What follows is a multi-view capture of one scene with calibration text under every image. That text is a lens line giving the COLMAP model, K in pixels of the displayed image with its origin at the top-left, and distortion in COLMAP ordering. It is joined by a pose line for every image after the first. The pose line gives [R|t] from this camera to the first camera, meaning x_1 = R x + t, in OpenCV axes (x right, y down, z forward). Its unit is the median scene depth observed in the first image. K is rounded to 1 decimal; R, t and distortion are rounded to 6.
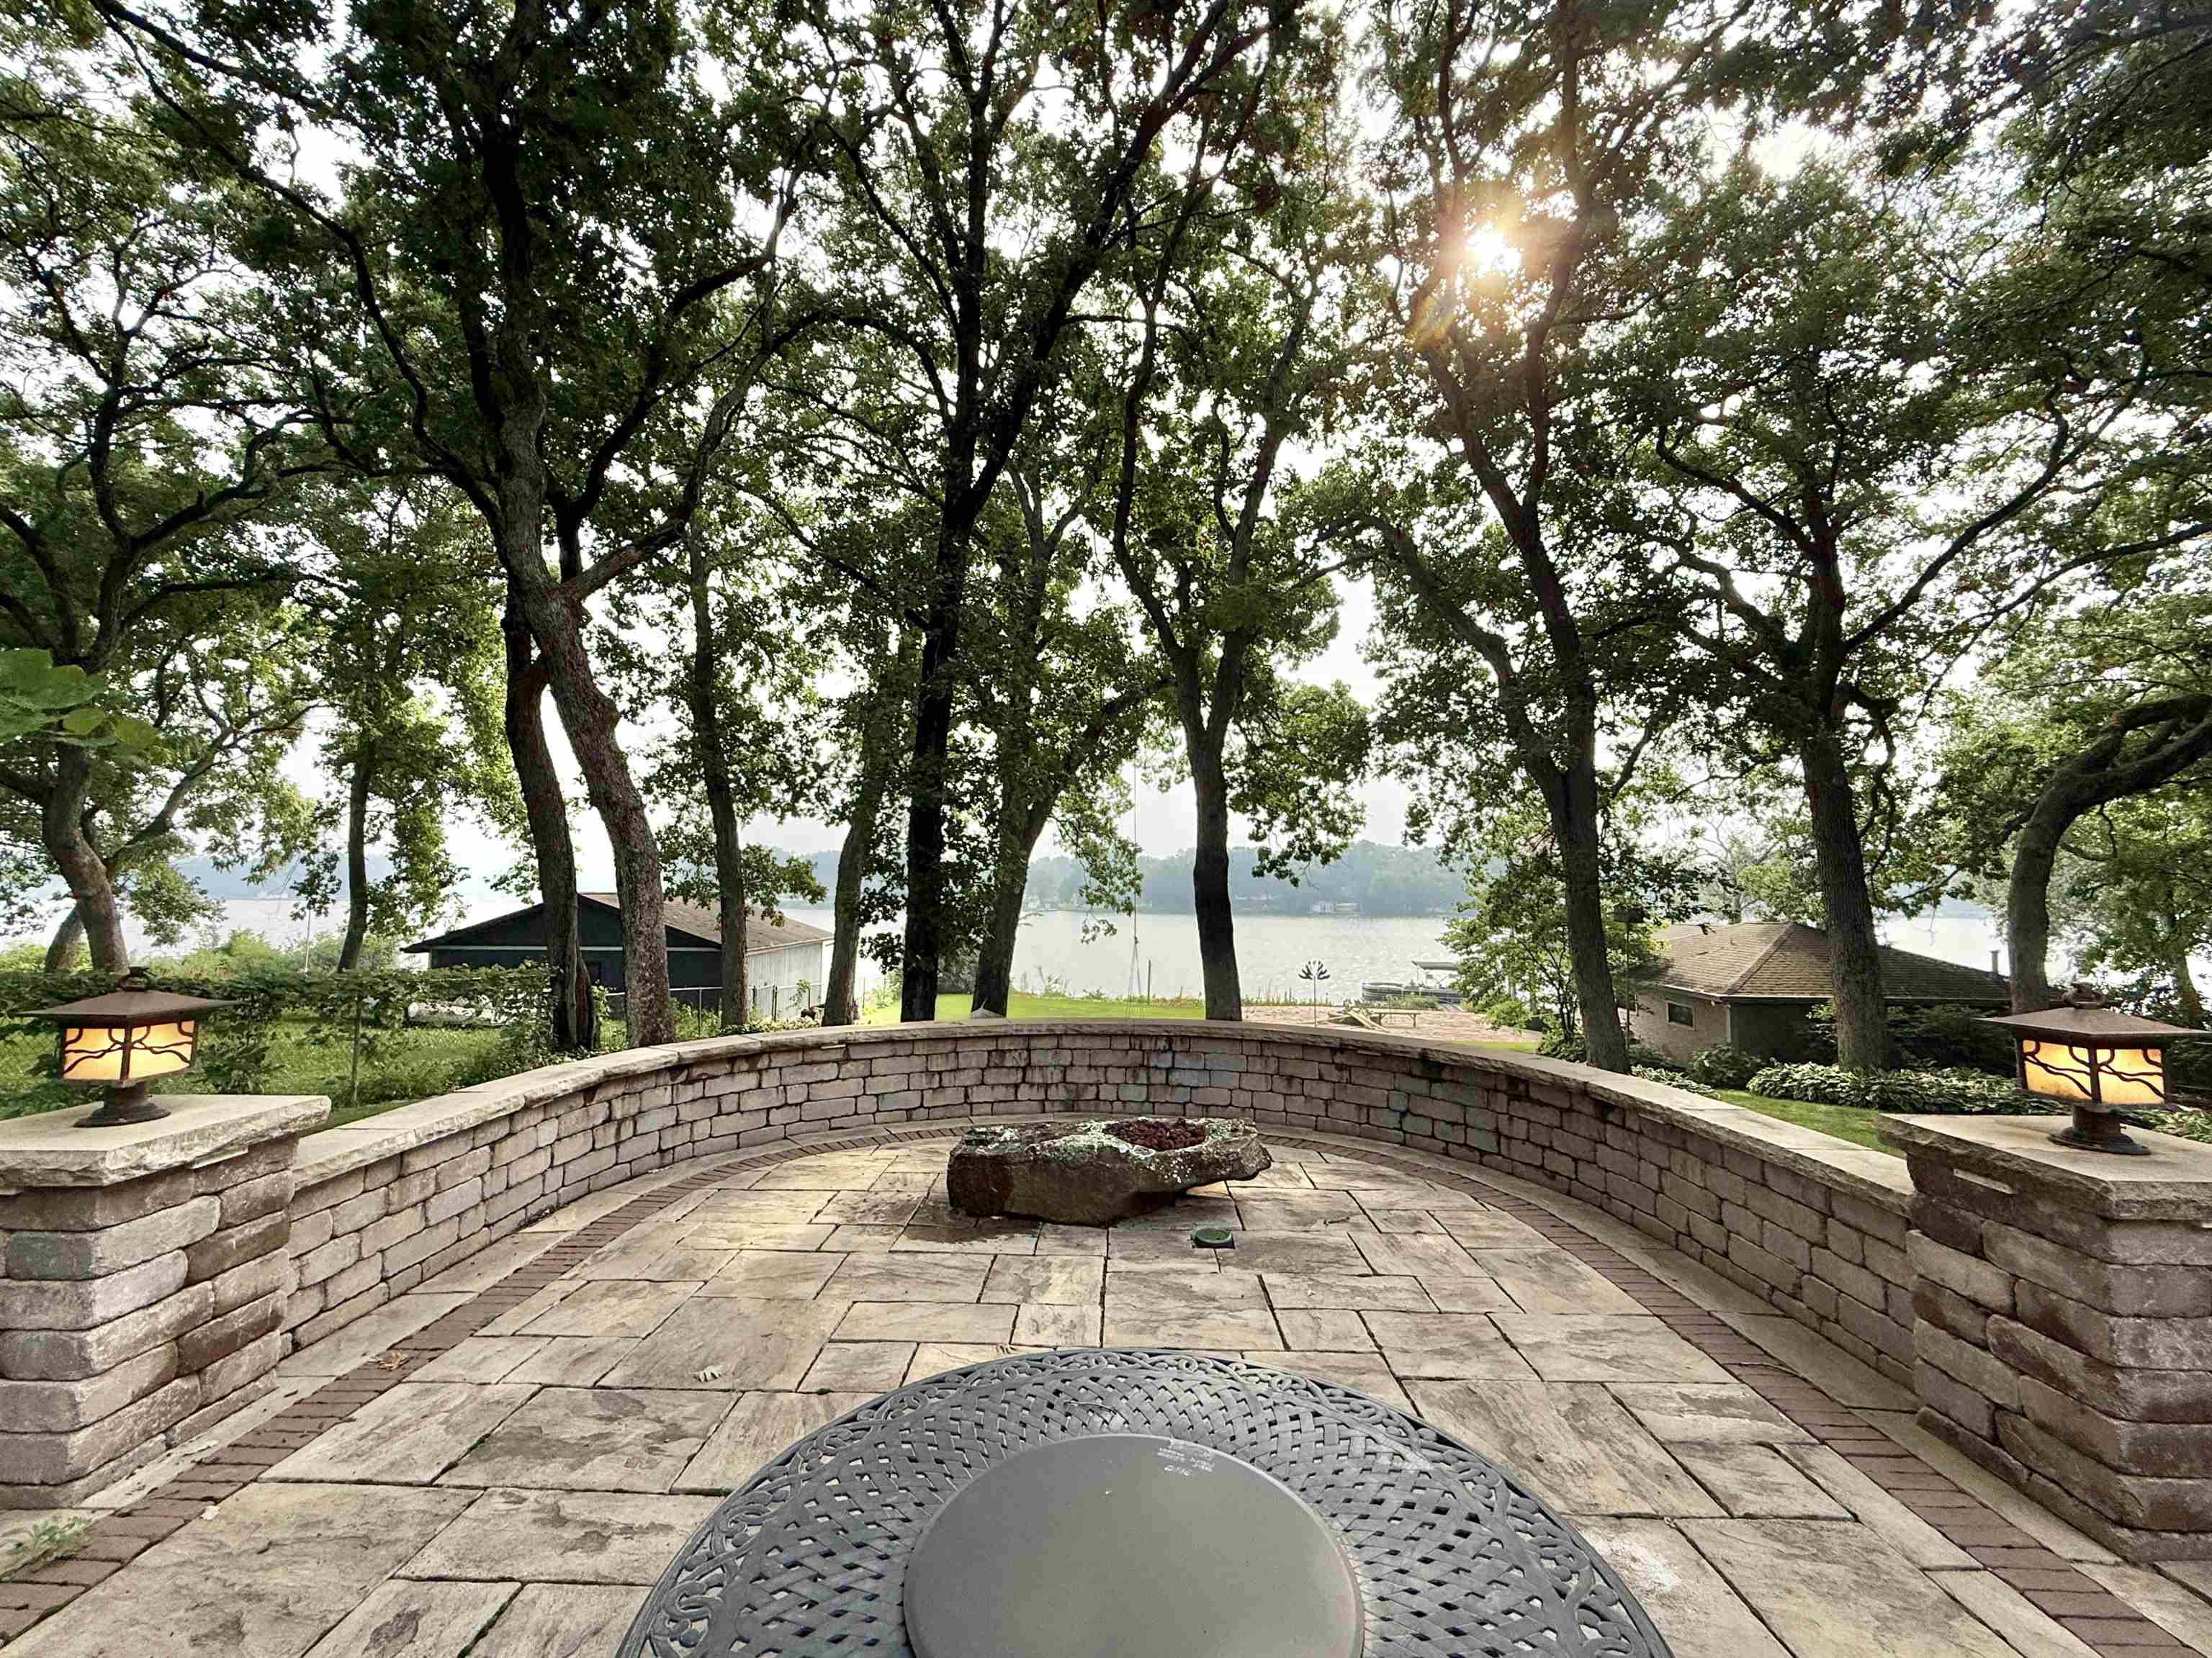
lens RADIAL K [[883.3, 0, 1101.4], [0, 883.3, 832.7], [0, 0, 1]] dist [-0.000809, -0.000361]
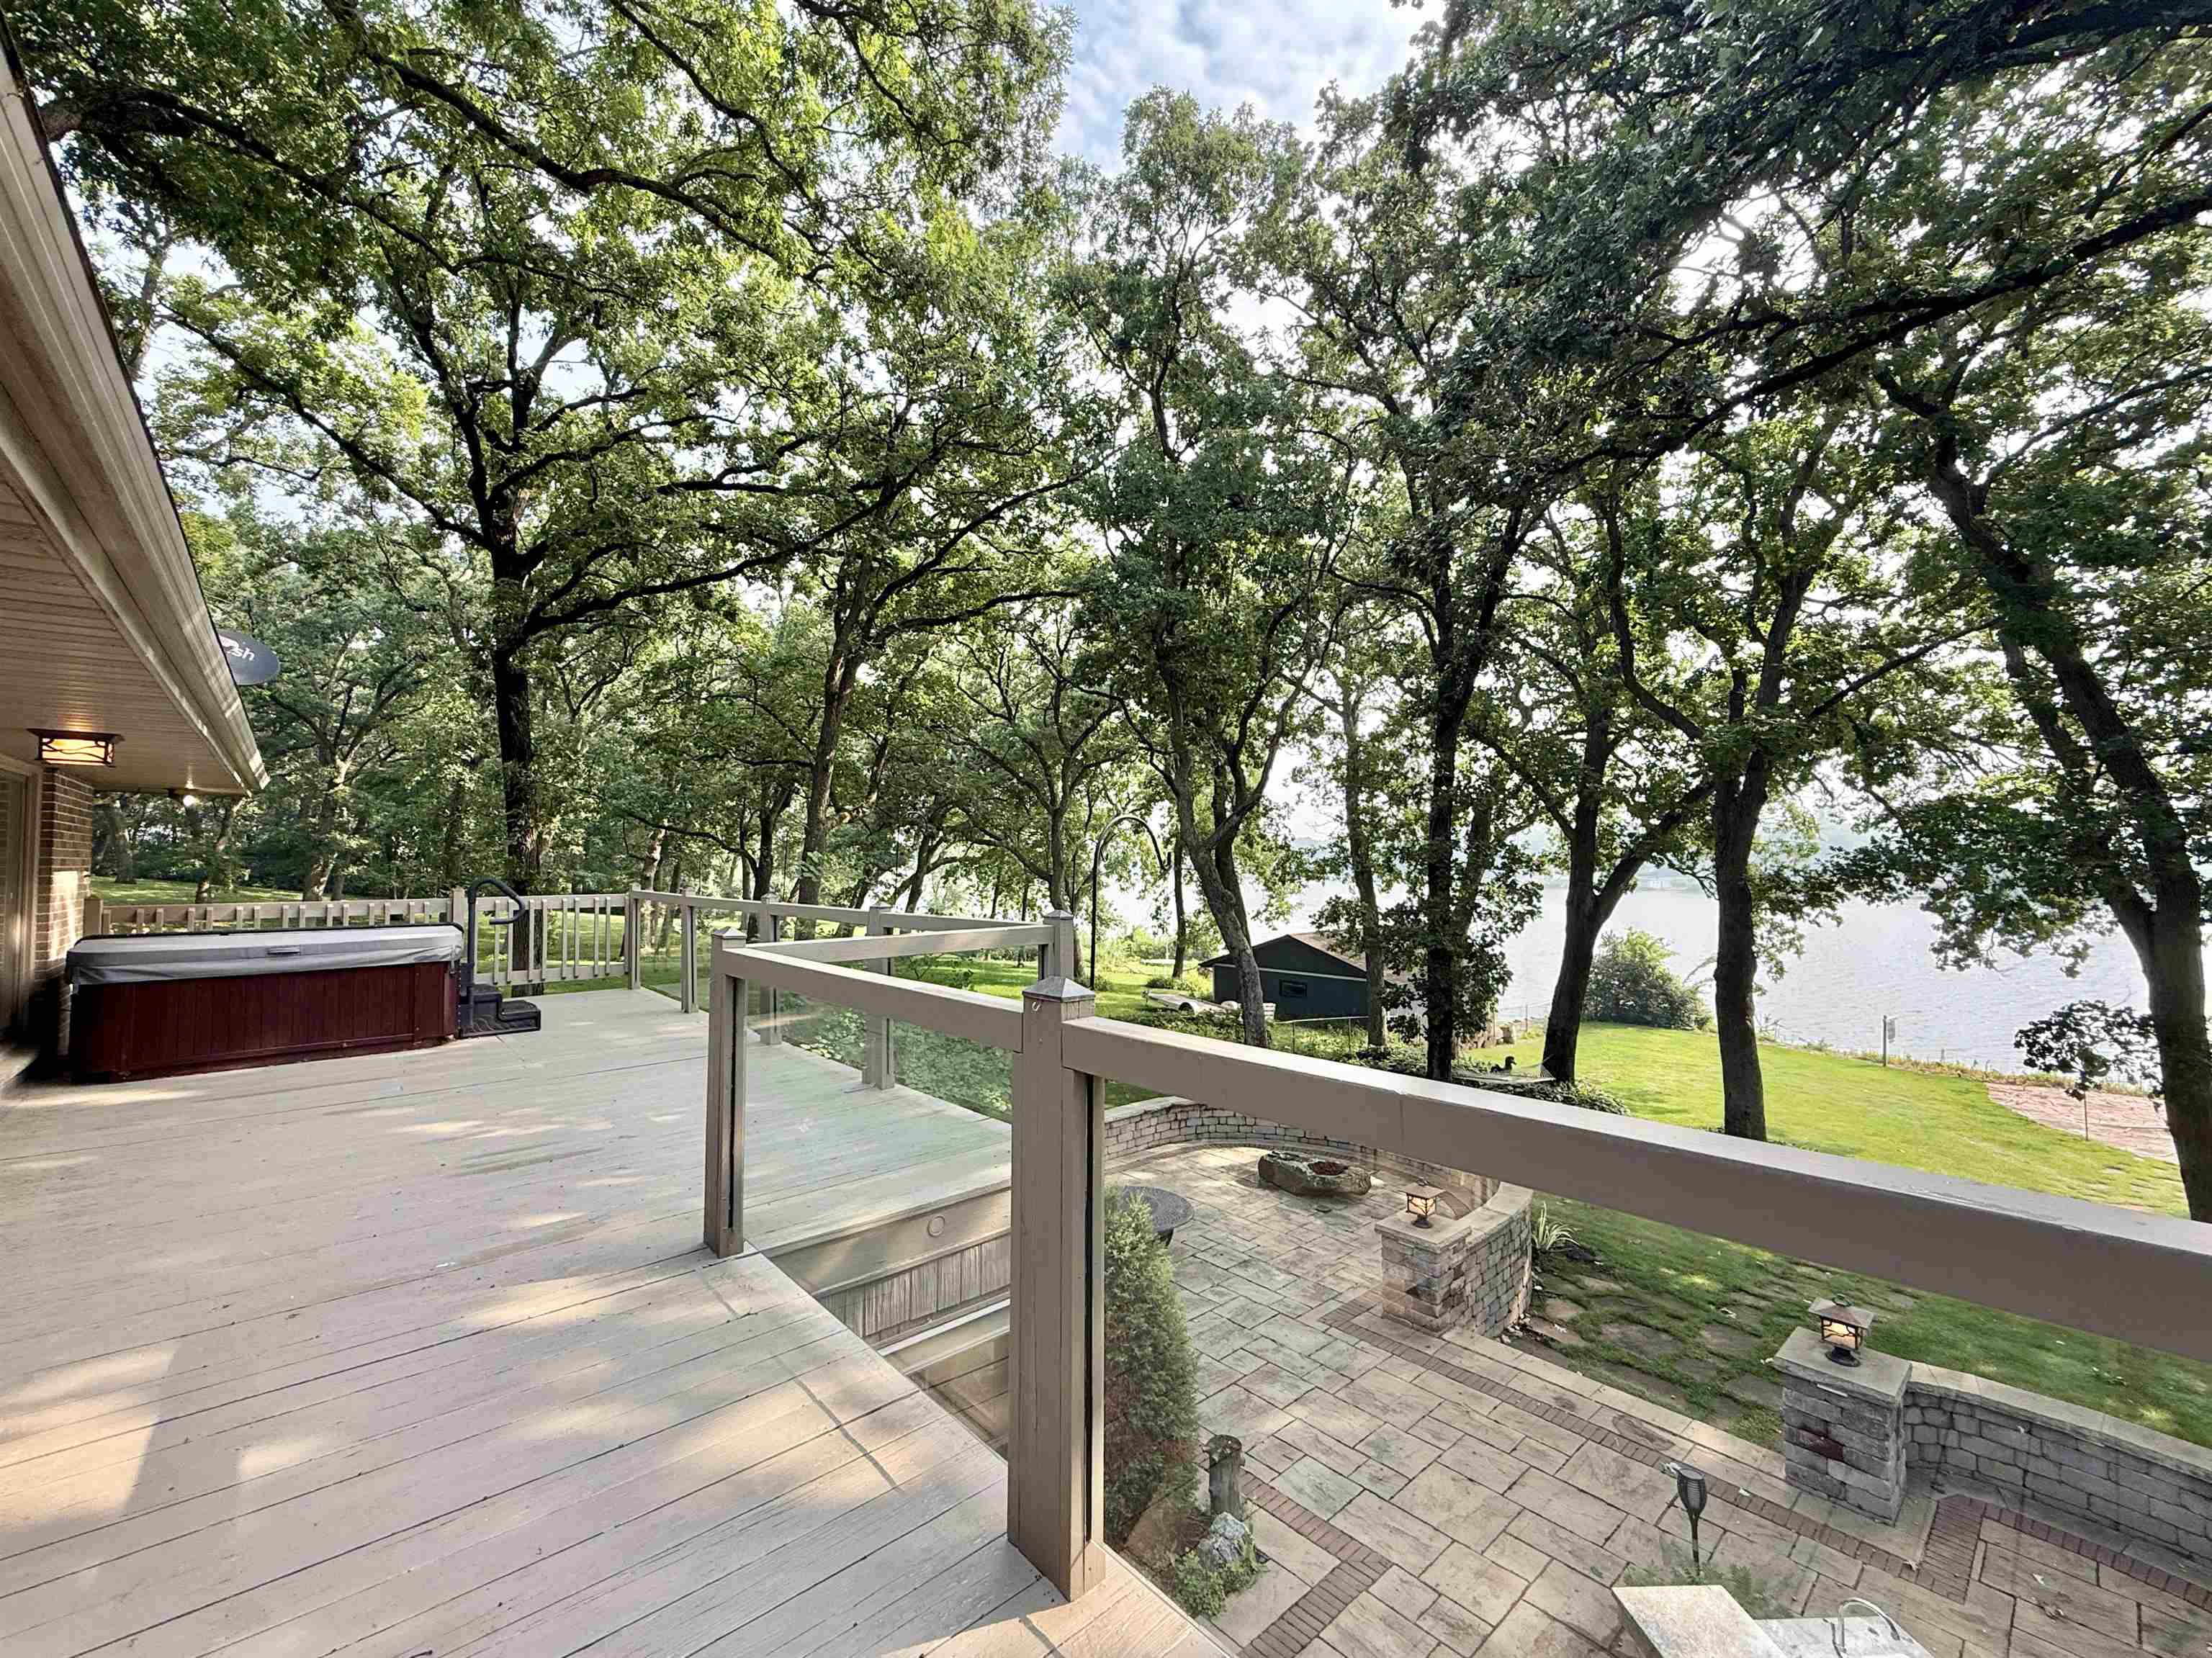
lens RADIAL K [[898.4, 0, 1106.0], [0, 898.4, 829.0], [0, 0, 1]] dist [-0.001317, -0.000475]
pose [[0.685047, -0.036276, -0.727595, 0.338992], [0.052623, 0.998614, -0.000243, -0.147864], [0.726596, -0.038122, 0.686007, -0.266550]]
